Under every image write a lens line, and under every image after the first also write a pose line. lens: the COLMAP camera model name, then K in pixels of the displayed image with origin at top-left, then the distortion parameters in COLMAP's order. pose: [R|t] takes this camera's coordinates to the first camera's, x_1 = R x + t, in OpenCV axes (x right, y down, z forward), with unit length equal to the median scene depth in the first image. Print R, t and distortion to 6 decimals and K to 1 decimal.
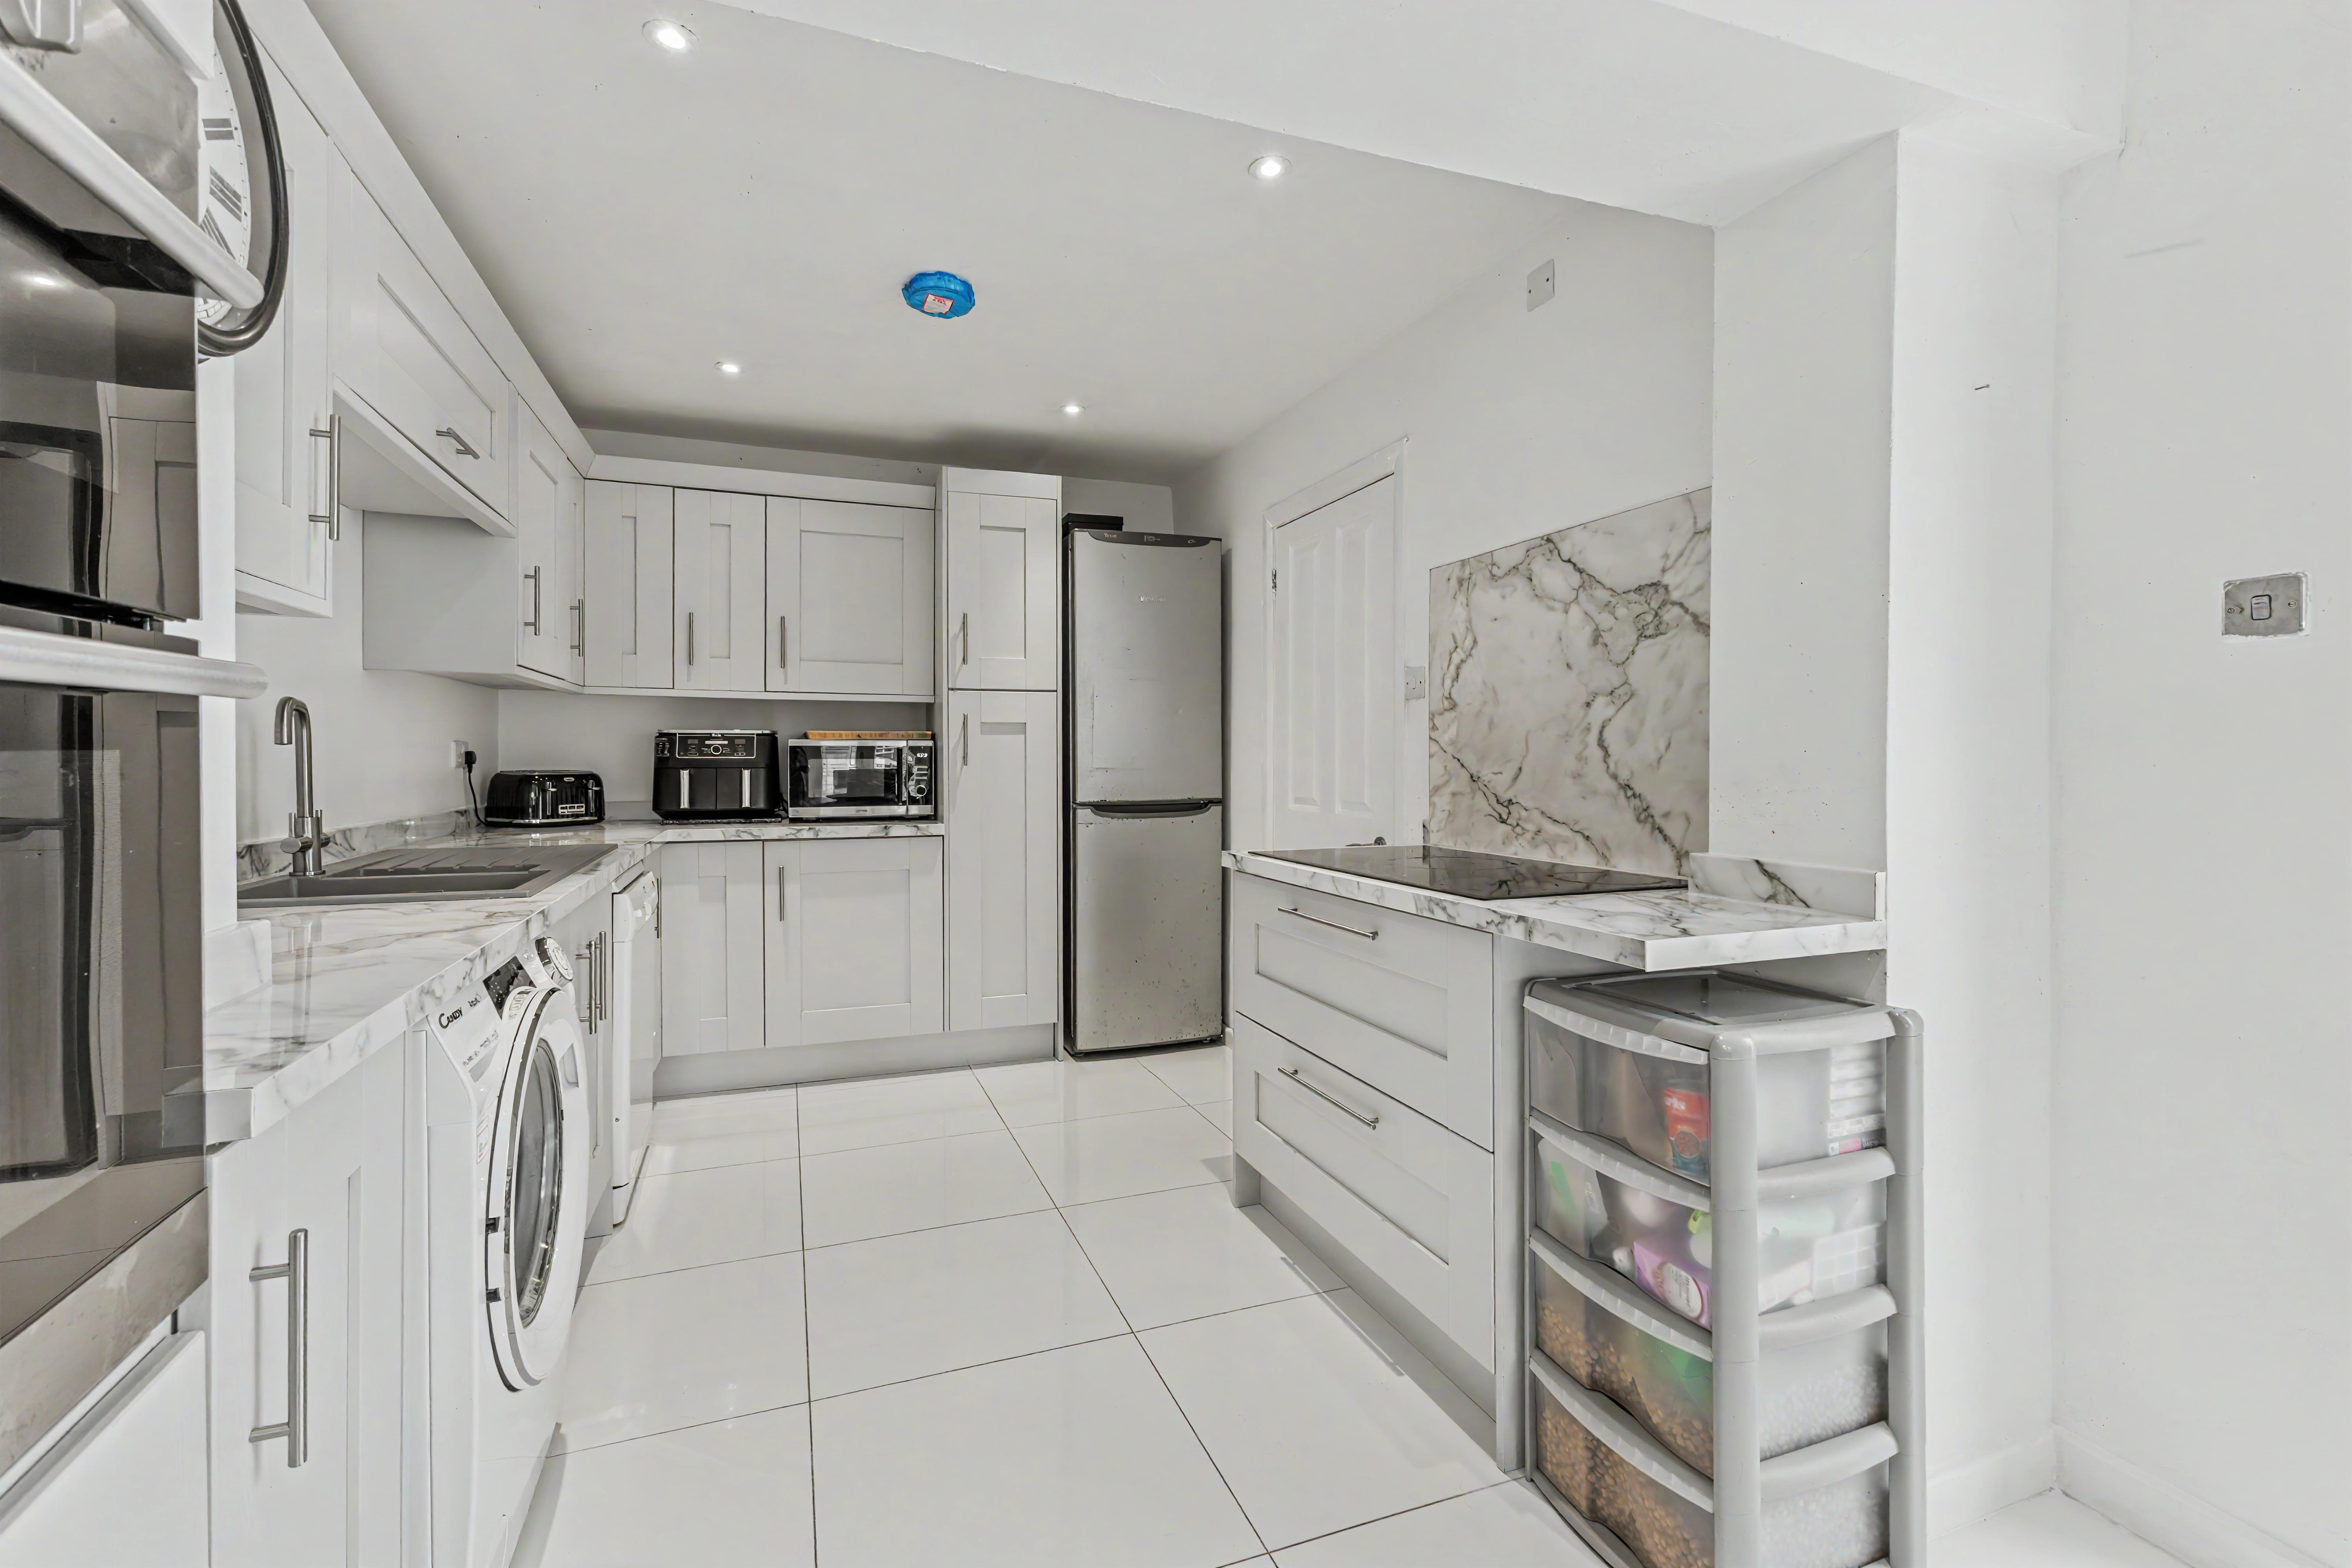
lens RADIAL K [[1008.3, 0, 1176.0], [0, 1008.3, 779.1], [0, 0, 1]] dist [-0.002229, 0.000100]
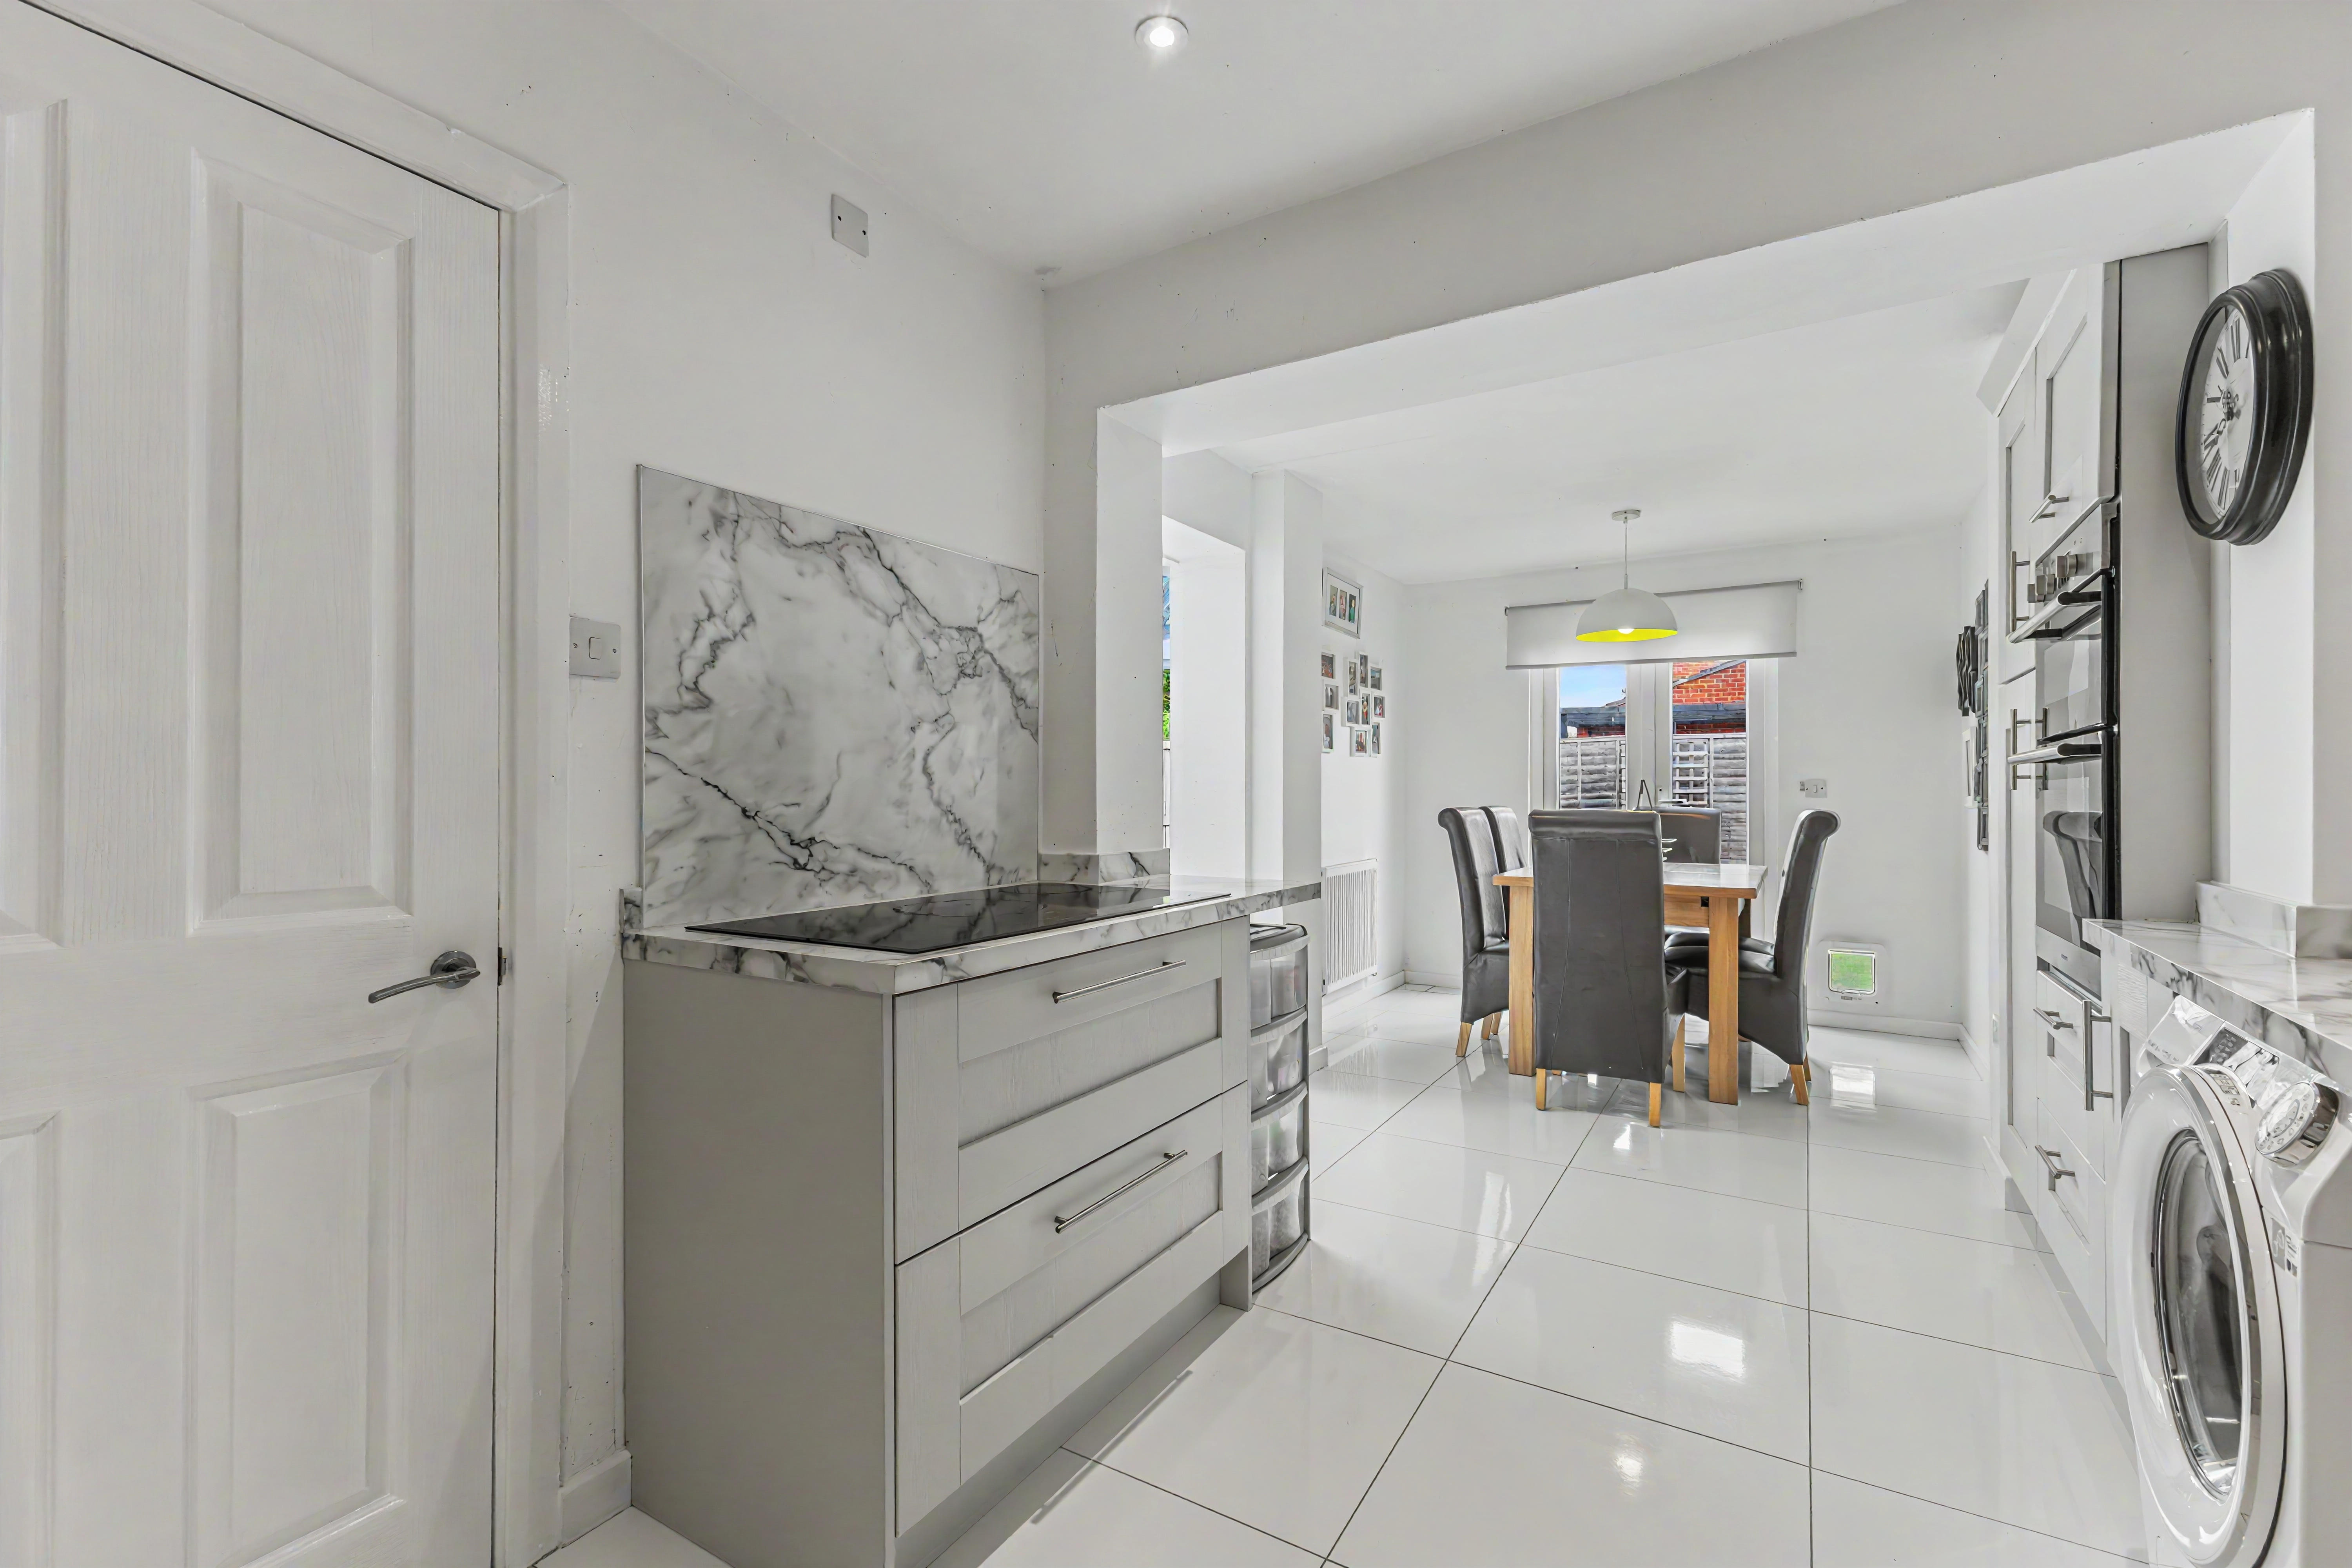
lens RADIAL K [[1008.3, 0, 1176.0], [0, 1008.3, 779.1], [0, 0, 1]] dist [-0.002229, 0.000100]
pose [[-0.607153, 0.013278, 0.794474, -0.465940], [0.022147, 0.999755, 0.000217, -0.019277], [-0.794276, 0.017727, -0.607298, 1.272974]]
